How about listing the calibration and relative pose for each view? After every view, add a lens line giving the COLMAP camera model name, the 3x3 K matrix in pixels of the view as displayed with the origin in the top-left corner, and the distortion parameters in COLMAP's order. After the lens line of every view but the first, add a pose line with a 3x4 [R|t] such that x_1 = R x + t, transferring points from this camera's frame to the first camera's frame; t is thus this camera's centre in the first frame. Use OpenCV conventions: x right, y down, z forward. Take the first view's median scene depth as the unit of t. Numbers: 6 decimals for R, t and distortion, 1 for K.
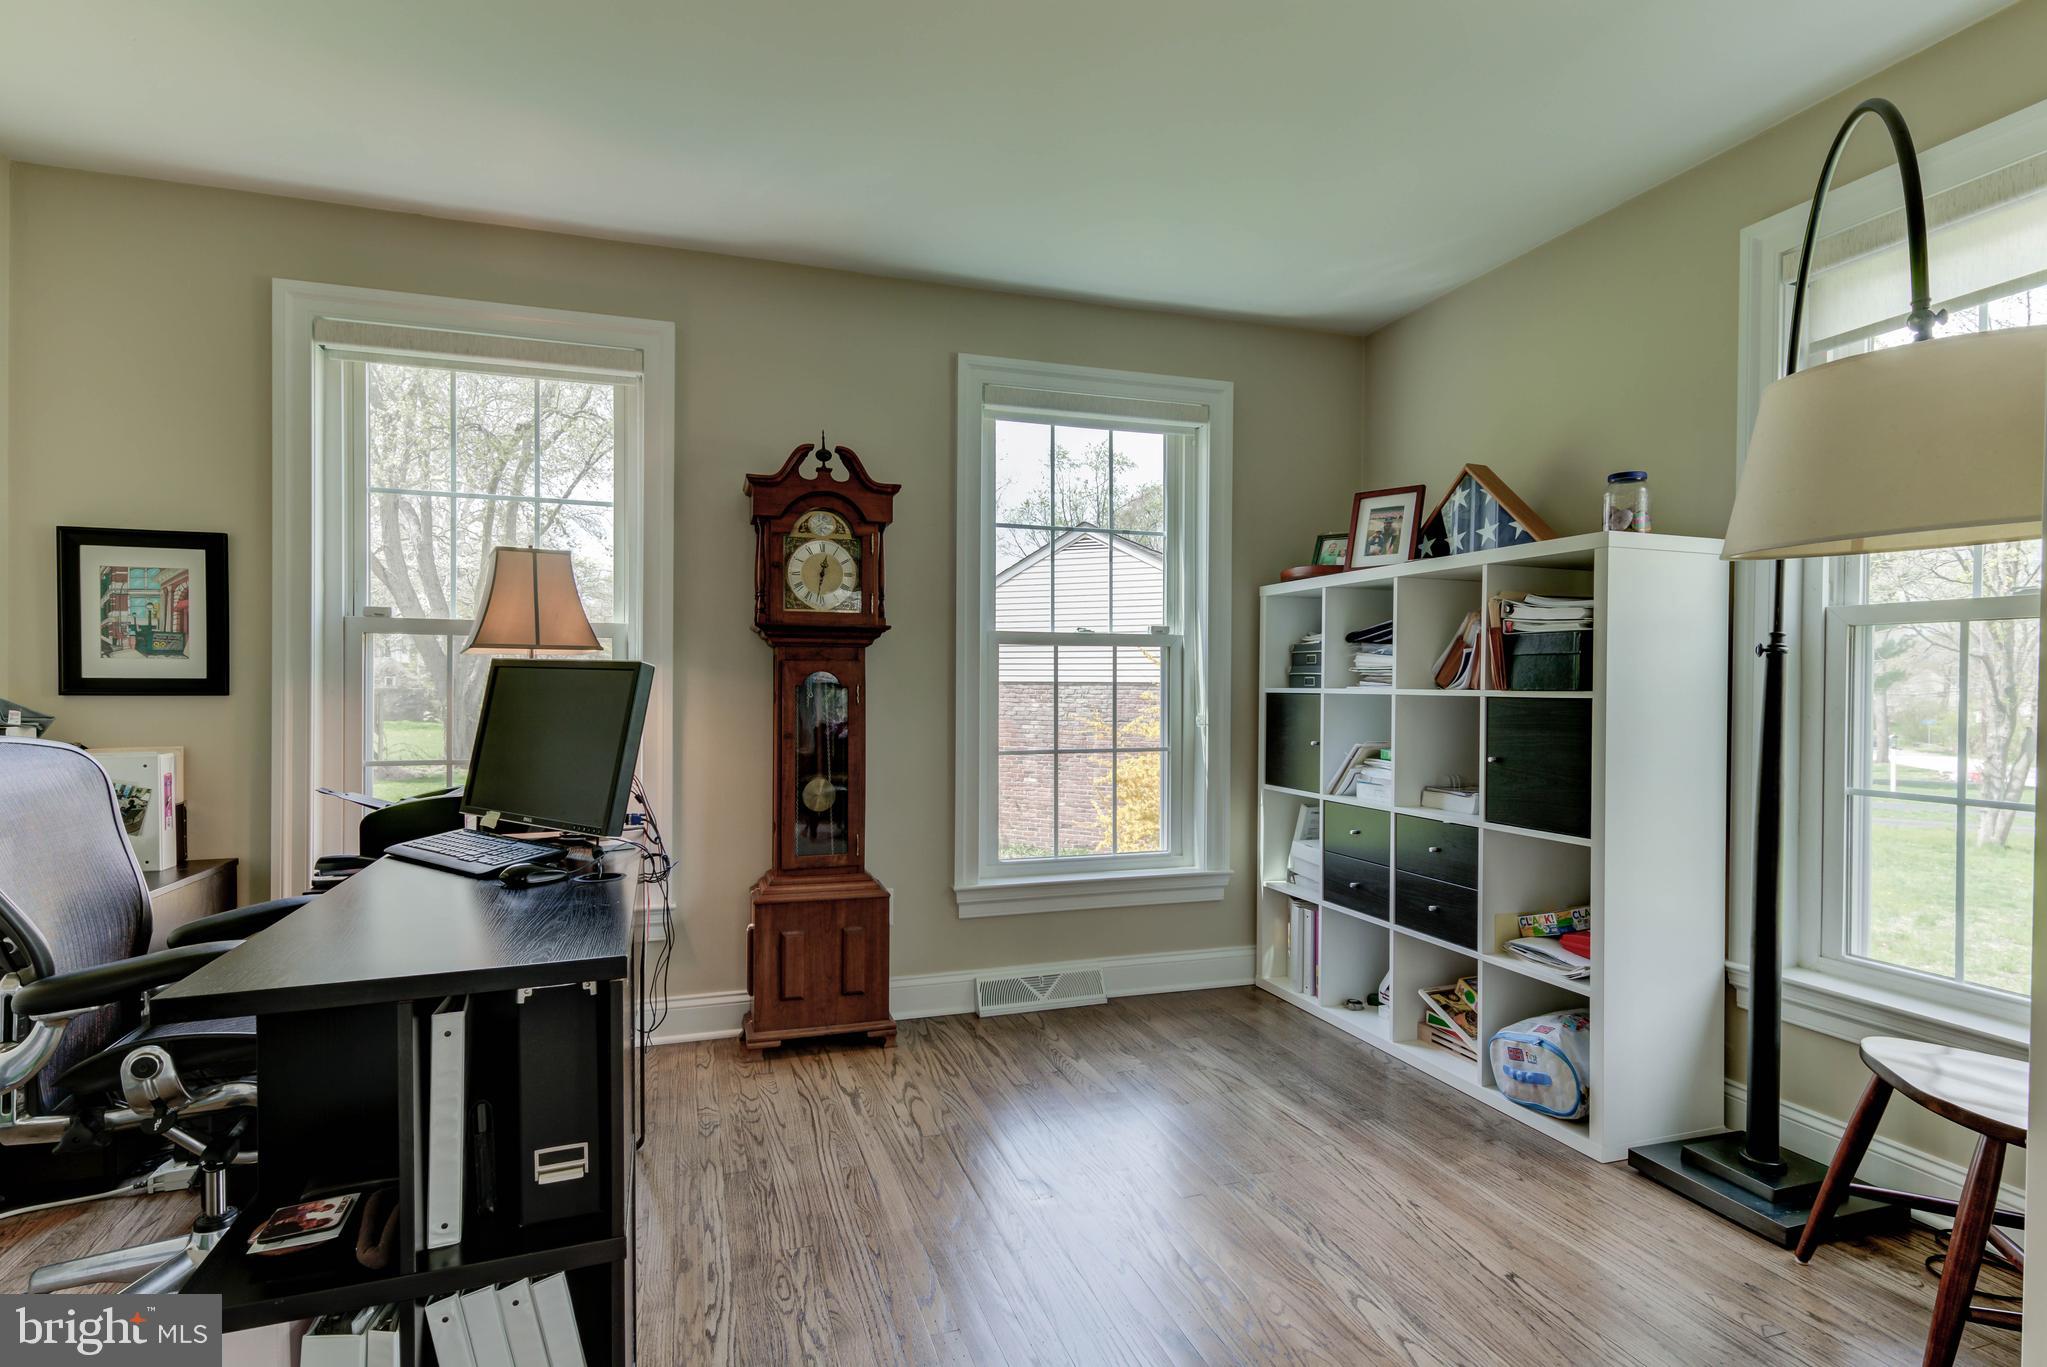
lens RADIAL K [[1028.7, 0, 1026.3], [0, 1028.7, 684.3], [0, 0, 1]] dist [0.010135, -0.002288]
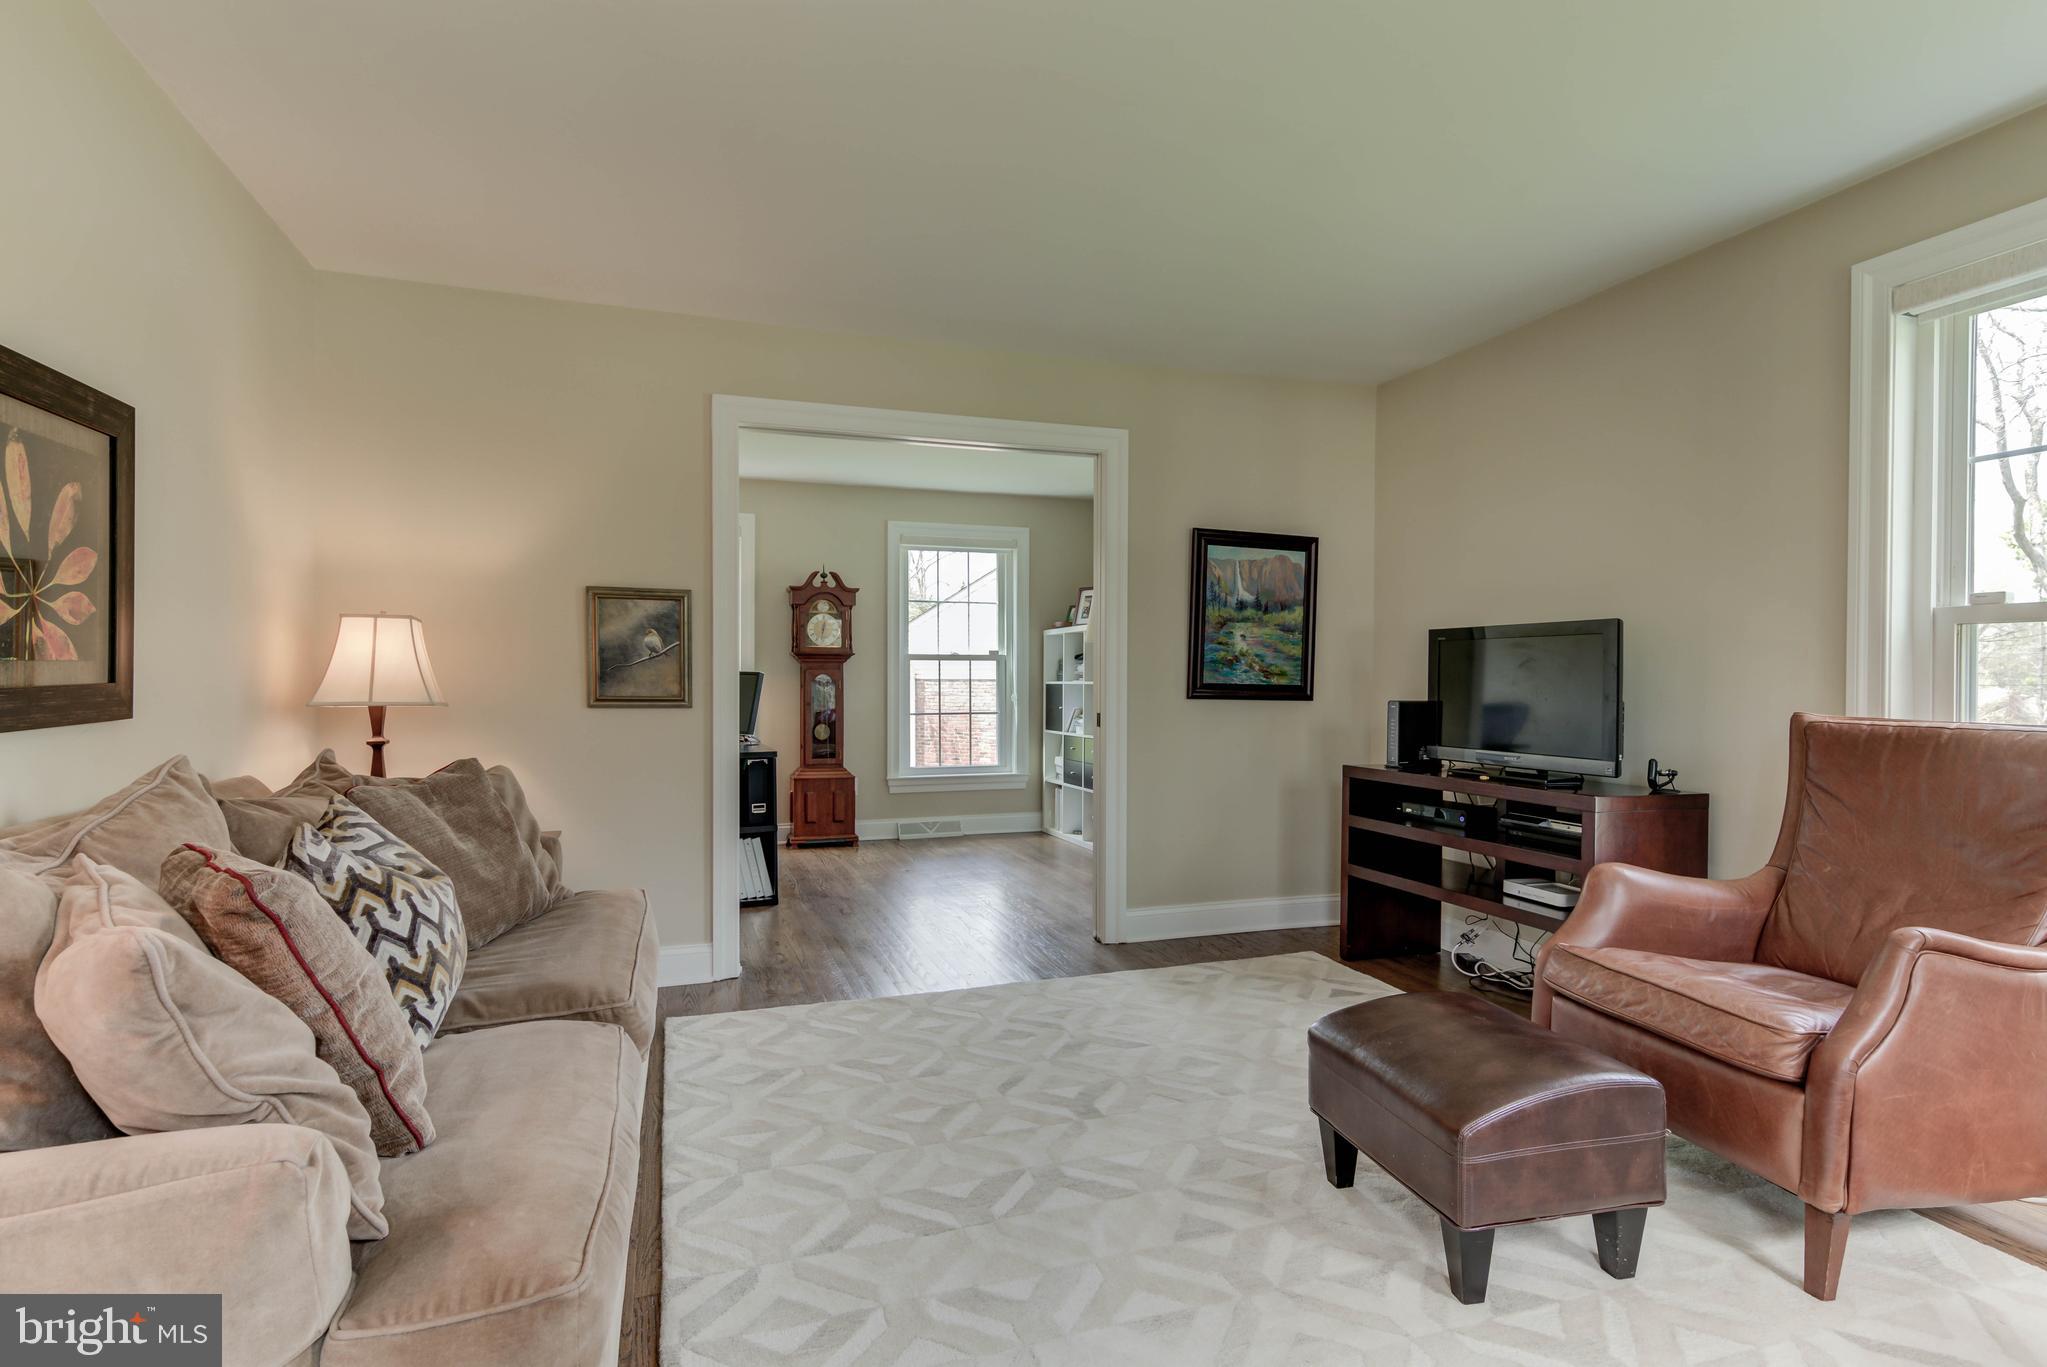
lens RADIAL K [[1028.7, 0, 1022.5], [0, 1028.7, 682.1], [0, 0, 1]] dist [0.010135, -0.002288]
pose [[0.999952, -0.003703, 0.009121, 0.184206], [0.003720, 0.999991, -0.001841, 0.008825], [-0.009114, 0.001875, 0.999957, -1.072547]]
